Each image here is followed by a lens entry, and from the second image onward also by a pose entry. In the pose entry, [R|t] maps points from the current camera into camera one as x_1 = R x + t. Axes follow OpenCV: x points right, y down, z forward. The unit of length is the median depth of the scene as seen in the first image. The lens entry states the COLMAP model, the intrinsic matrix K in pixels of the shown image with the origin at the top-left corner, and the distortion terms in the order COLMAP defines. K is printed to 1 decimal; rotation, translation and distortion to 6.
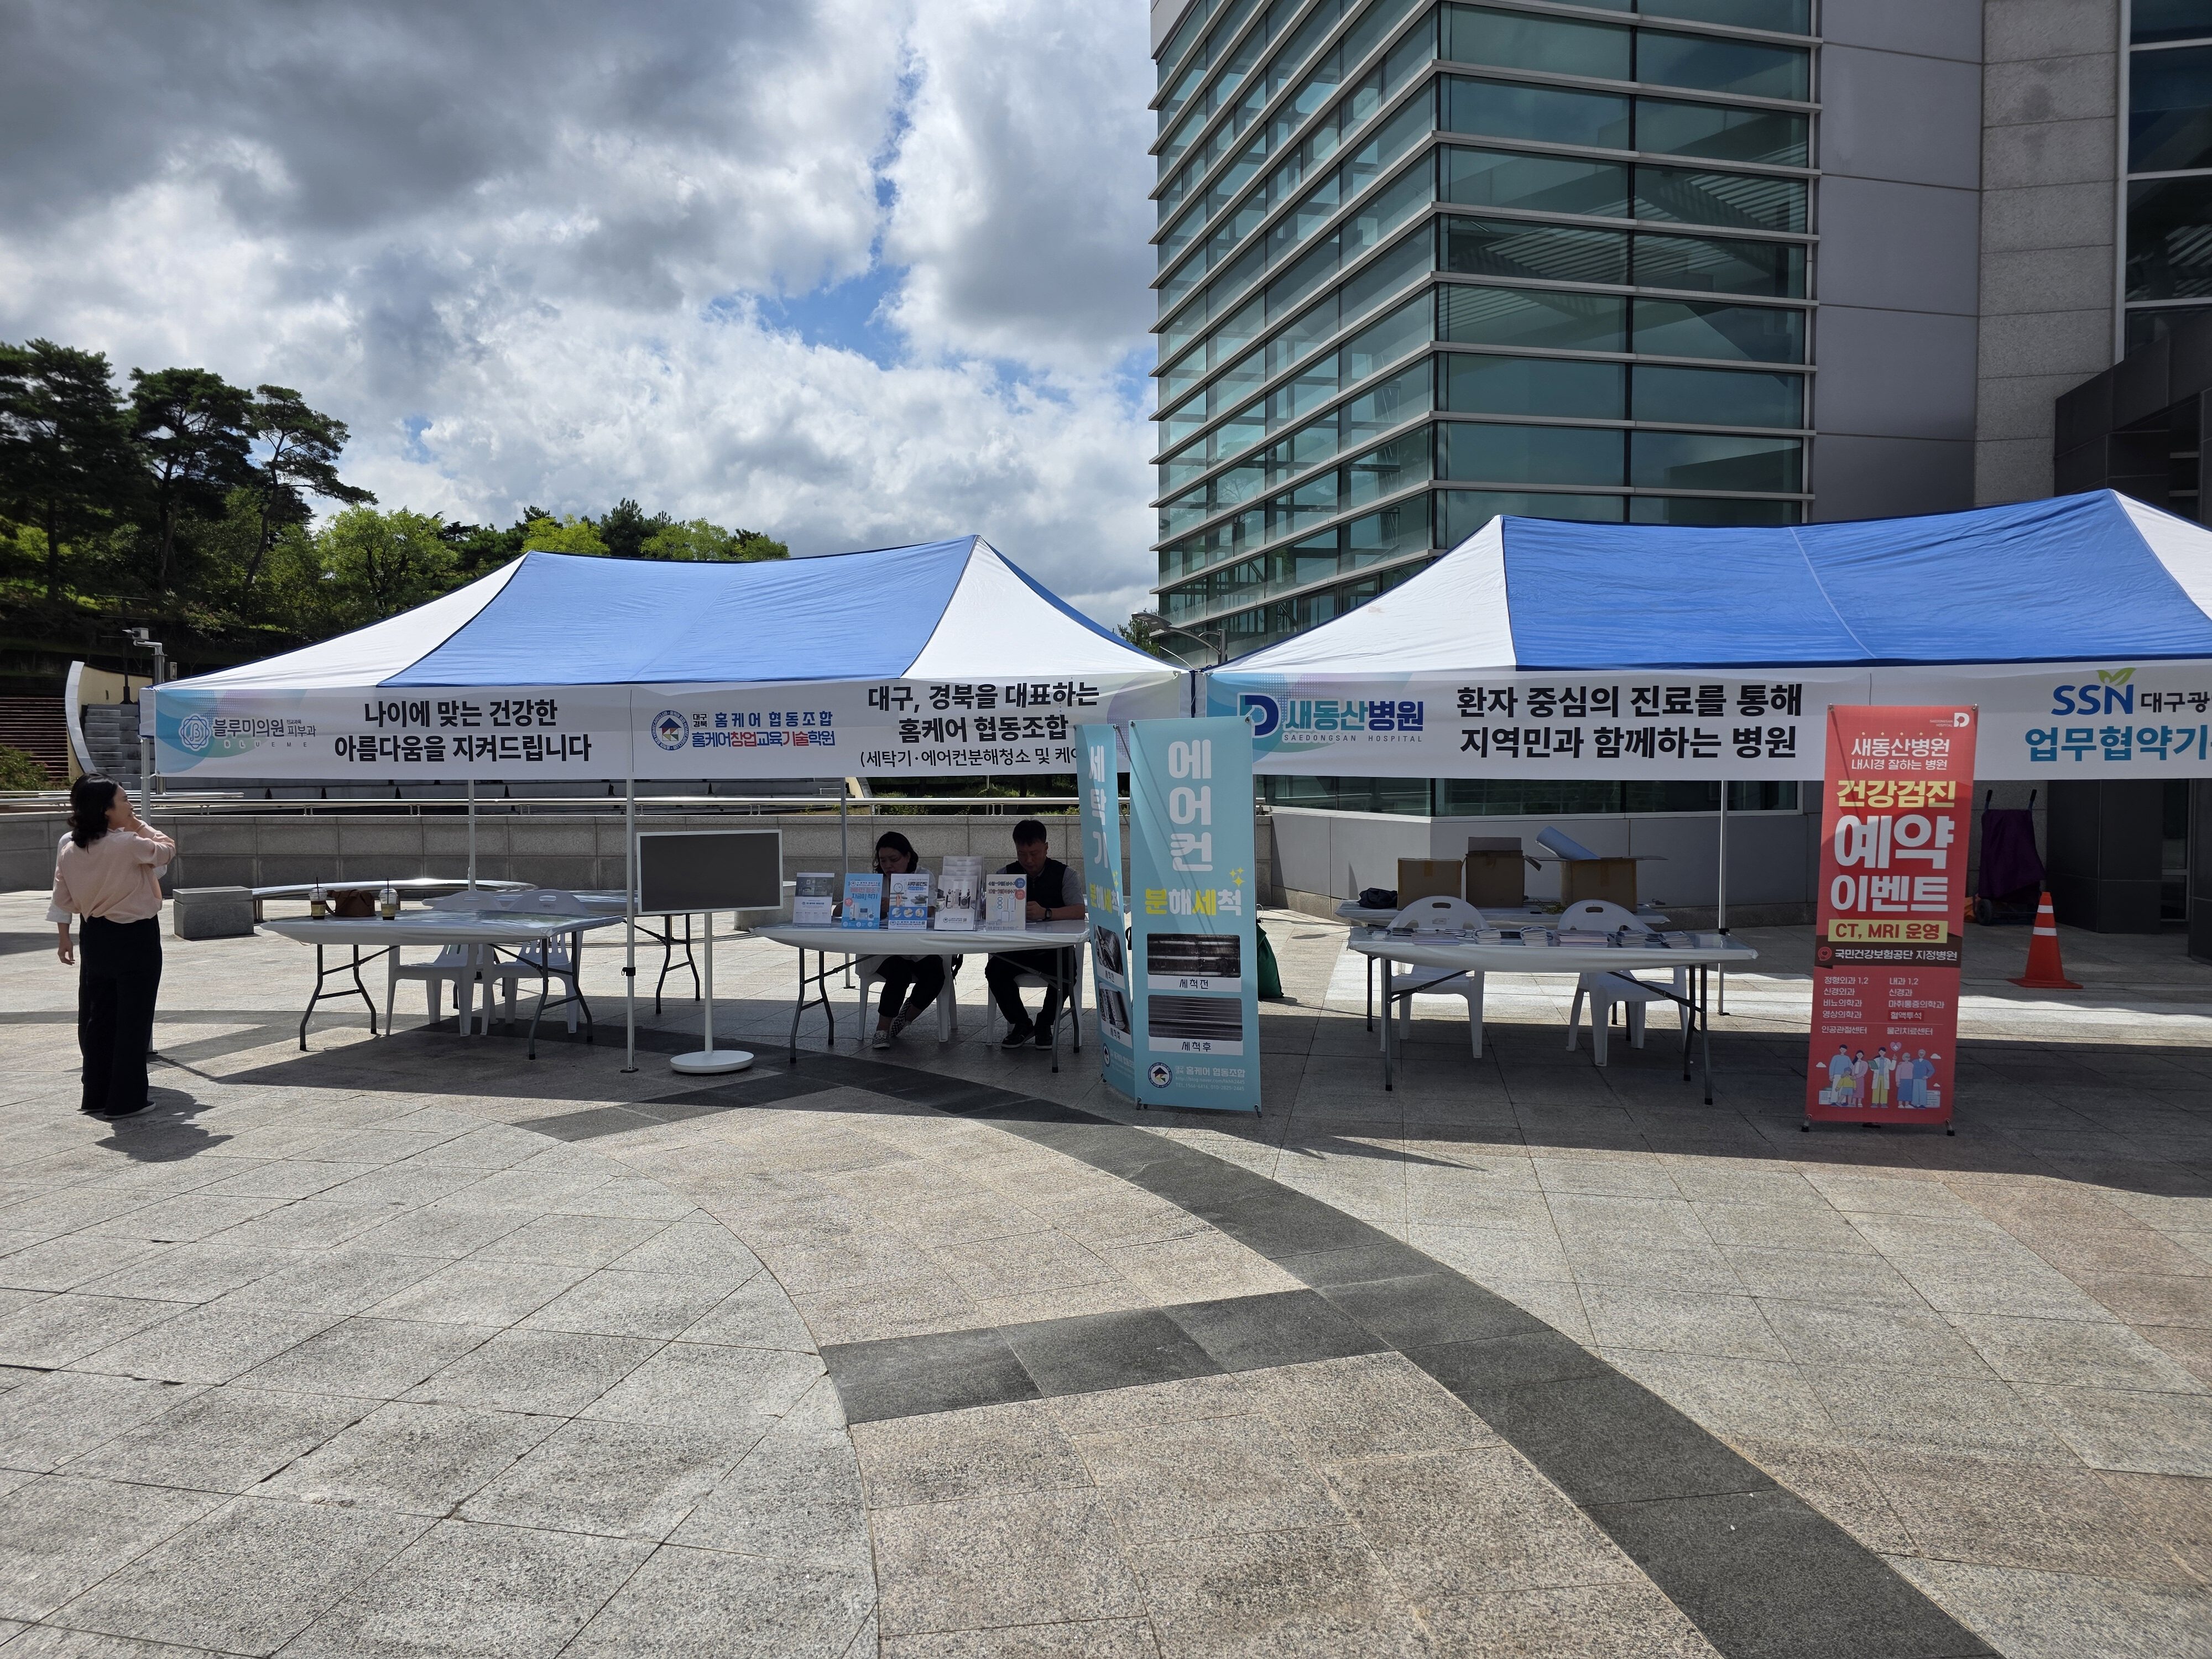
lens RADIAL K [[1496.1, 0, 1085.5], [0, 1496.1, 832.5], [0, 0, 1]] dist [0.072799, -0.073896]
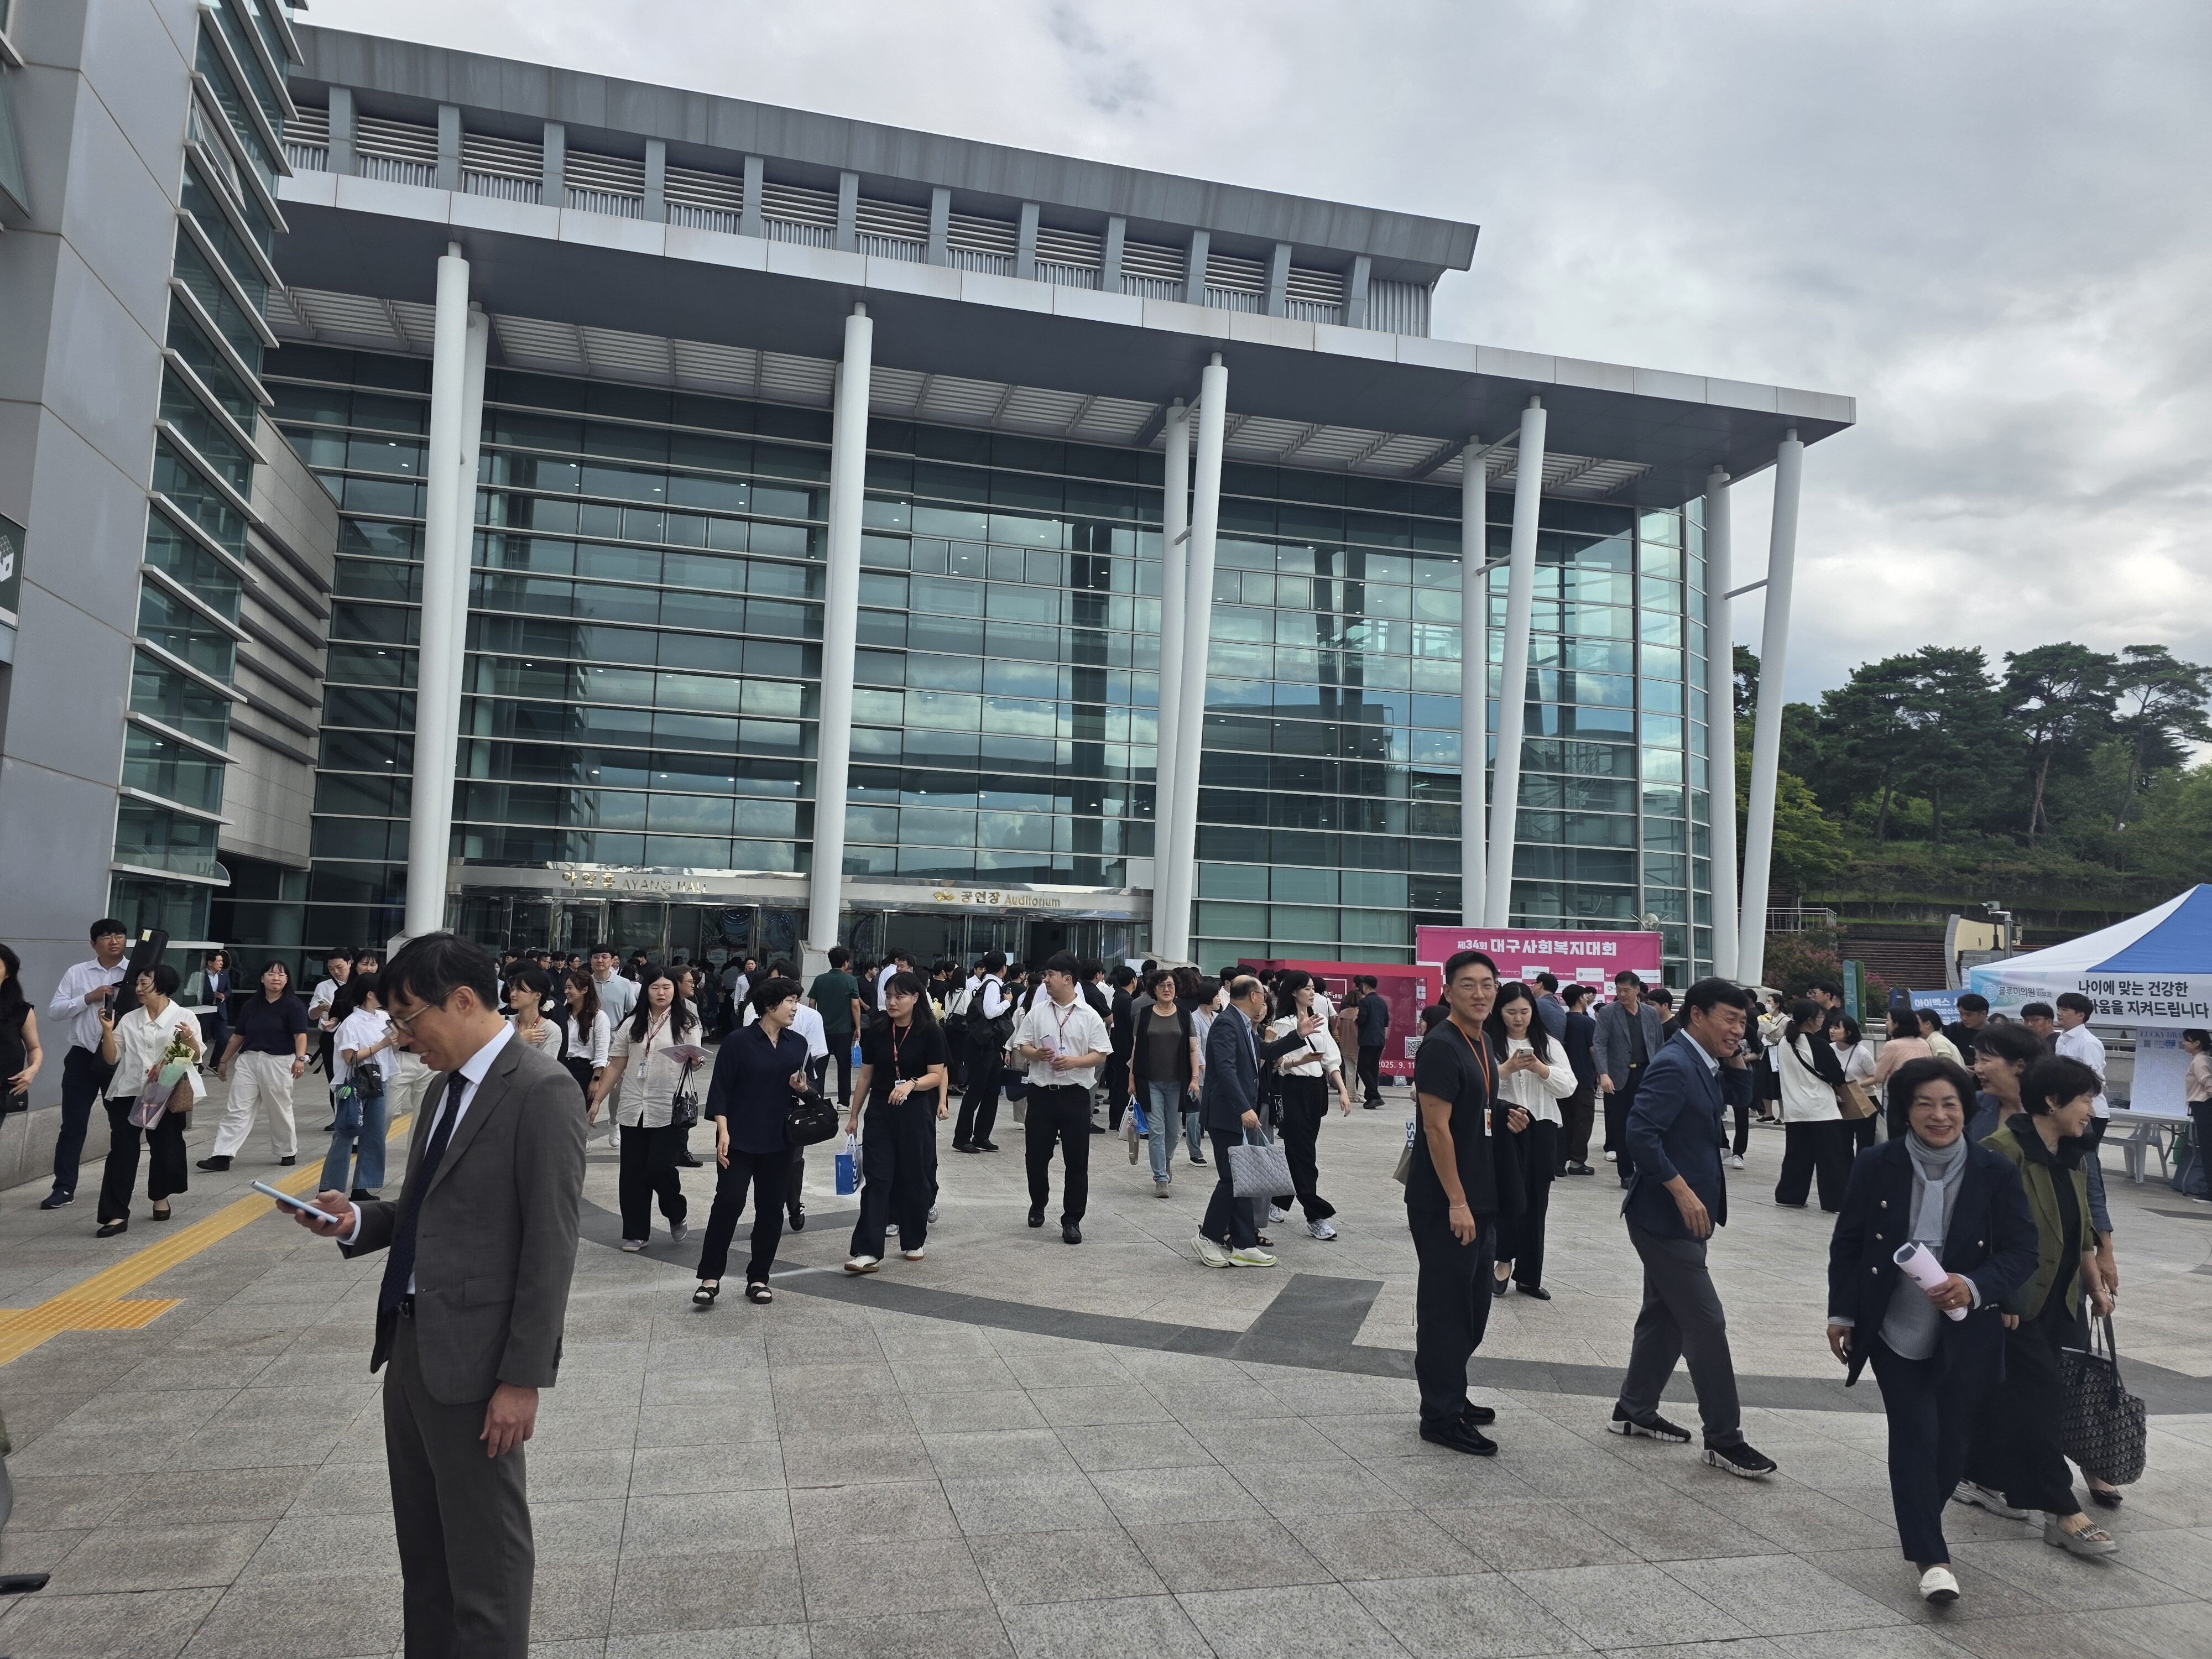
lens RADIAL K [[1477.1, 0, 1073.3], [0, 1477.1, 799.3], [0, 0, 1]] dist [0.089540, -0.087771]
pose [[0.441117, -0.081167, -0.893771, 0.073551], [-0.077502, 0.988736, -0.128042, 0.003178], [0.894097, 0.125751, 0.429858, -0.105031]]
